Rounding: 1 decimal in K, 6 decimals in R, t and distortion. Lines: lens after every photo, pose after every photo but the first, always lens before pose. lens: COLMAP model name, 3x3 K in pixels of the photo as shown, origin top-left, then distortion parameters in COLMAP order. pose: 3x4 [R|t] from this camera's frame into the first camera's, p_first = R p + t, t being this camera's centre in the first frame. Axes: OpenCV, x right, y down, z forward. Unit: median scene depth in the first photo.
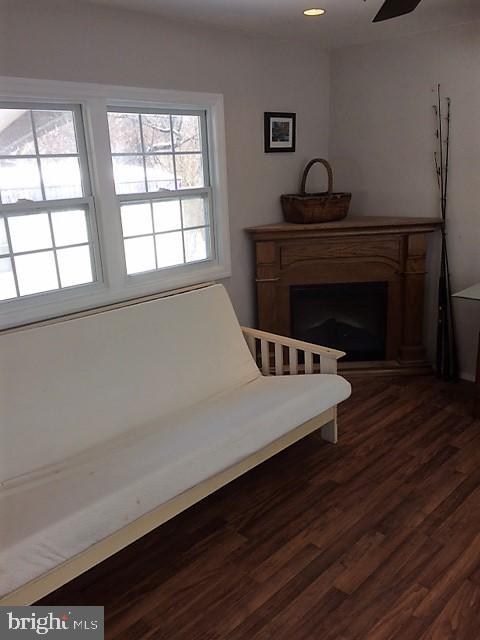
lens RADIAL K [[548.9, 0, 240.4], [0, 548.9, 316.0], [0, 0, 1]] dist [0.104033, -0.136294]
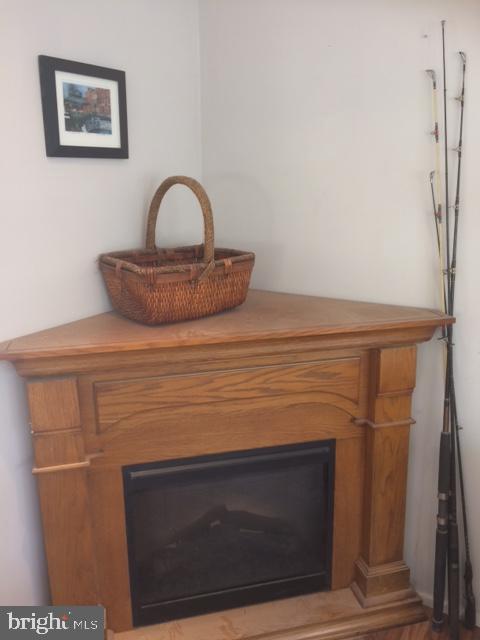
lens RADIAL K [[548.9, 0, 240.4], [0, 548.9, 316.0], [0, 0, 1]] dist [0.104033, -0.136294]
pose [[0.975897, -0.024153, 0.216892, 0.093489], [0.028927, 0.999404, -0.018861, -0.170418], [-0.216307, 0.024680, 0.976013, 0.587071]]
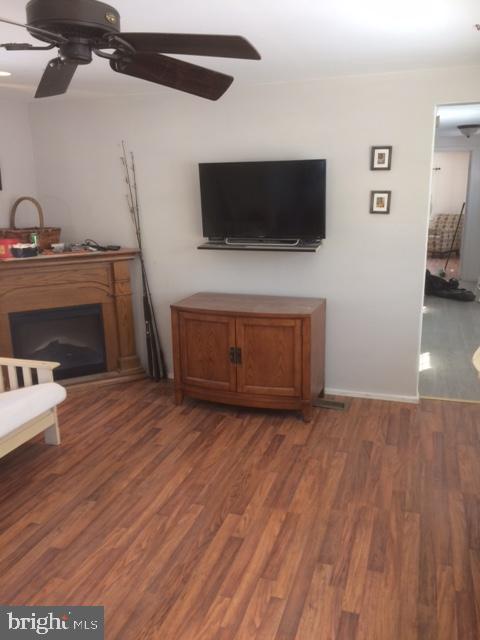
lens RADIAL K [[548.9, 0, 240.4], [0, 548.9, 316.0], [0, 0, 1]] dist [0.104033, -0.136294]
pose [[0.900758, -0.079484, 0.426985, 0.034815], [0.107830, 0.993257, -0.042579, 0.047719], [-0.420722, 0.084395, 0.903255, -0.174503]]
